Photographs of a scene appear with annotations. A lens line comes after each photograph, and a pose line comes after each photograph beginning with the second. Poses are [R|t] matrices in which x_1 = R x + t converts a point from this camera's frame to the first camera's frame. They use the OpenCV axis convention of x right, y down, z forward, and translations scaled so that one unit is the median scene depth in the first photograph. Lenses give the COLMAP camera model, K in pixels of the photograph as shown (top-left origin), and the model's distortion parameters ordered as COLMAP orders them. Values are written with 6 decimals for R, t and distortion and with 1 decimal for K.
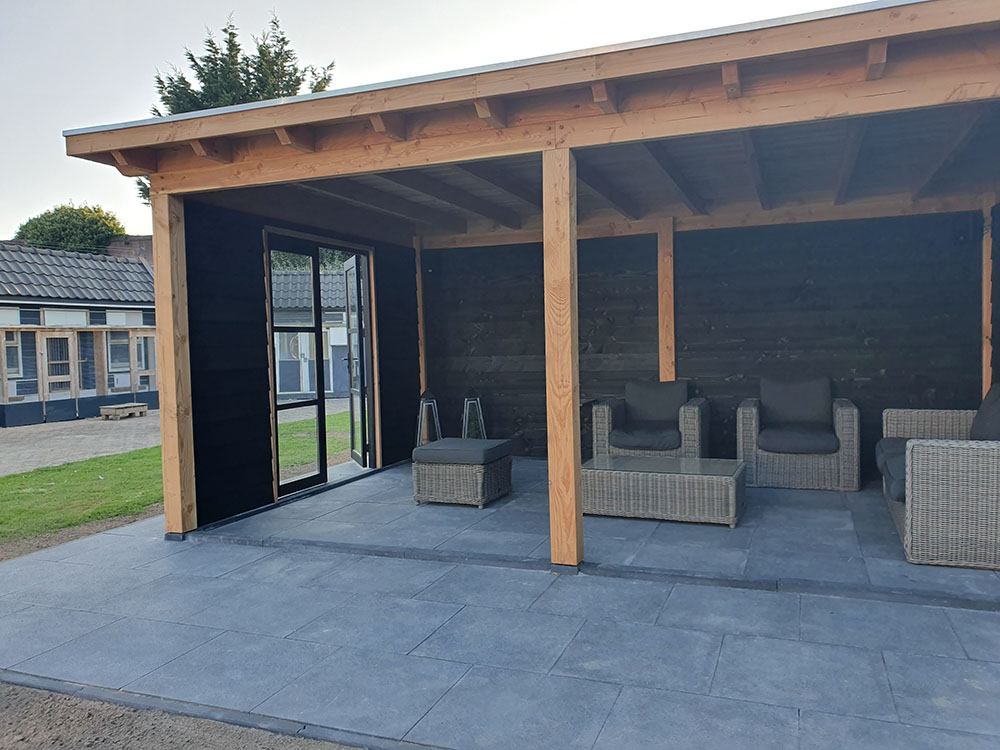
lens RADIAL K [[769.6, 0, 500.0], [0, 769.6, 375.0], [0, 0, 1]] dist [0.006666, 0.003332]
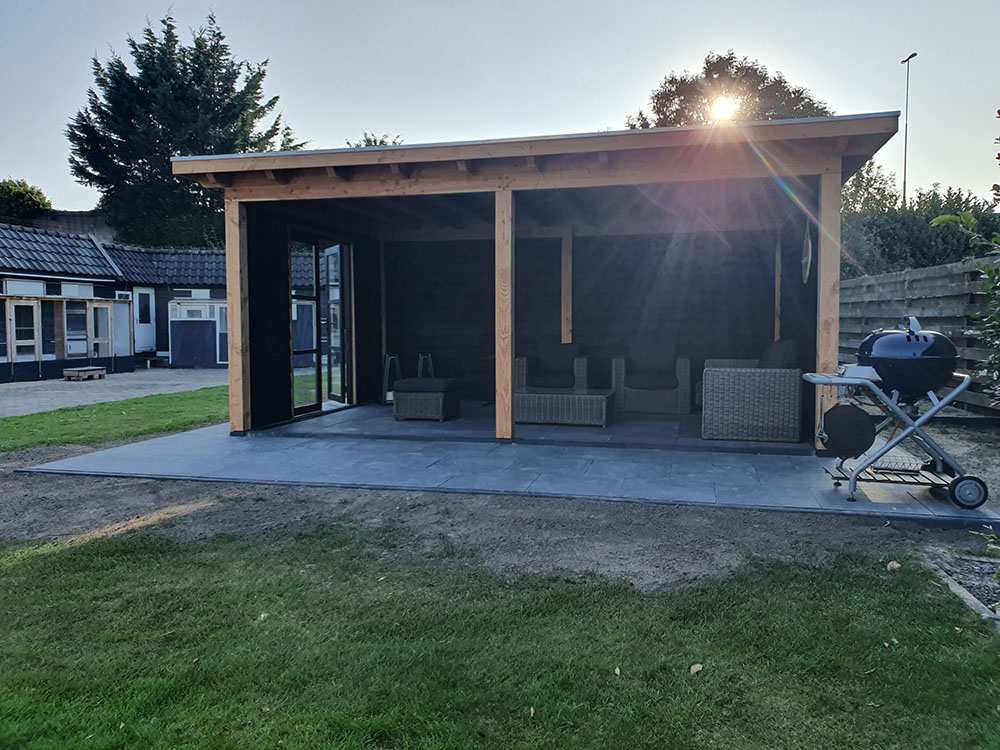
lens RADIAL K [[781.7, 0, 500.0], [0, 781.7, 375.0], [0, 0, 1]] dist [-0.000027, 0.001509]
pose [[0.991511, 0.016139, 0.129019, -0.081373], [-0.017935, 0.999758, 0.012770, 0.047507], [-0.128781, -0.014975, 0.991560, -0.379927]]
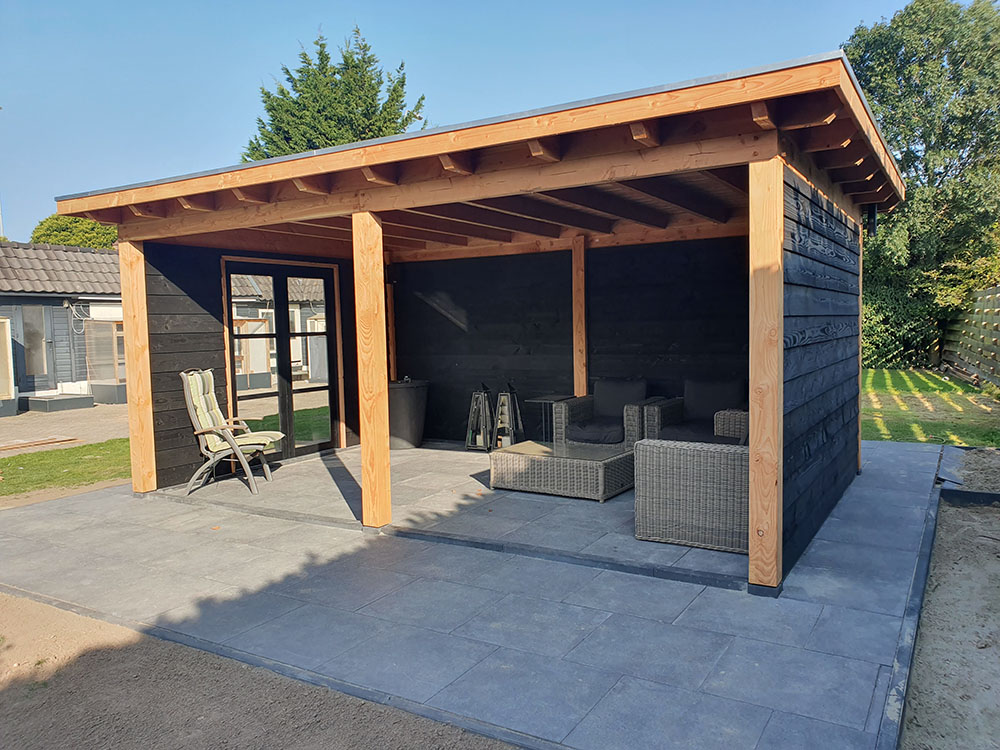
lens RADIAL K [[767.7, 0, 499.7], [0, 767.7, 388.9], [0, 0, 1]] dist [0.066606, -0.135124]
pose [[0.983302, 0.015989, -0.181276, 0.302186], [-0.007603, 0.998872, 0.046864, -0.030562], [0.181821, -0.044703, 0.982315, -0.142798]]
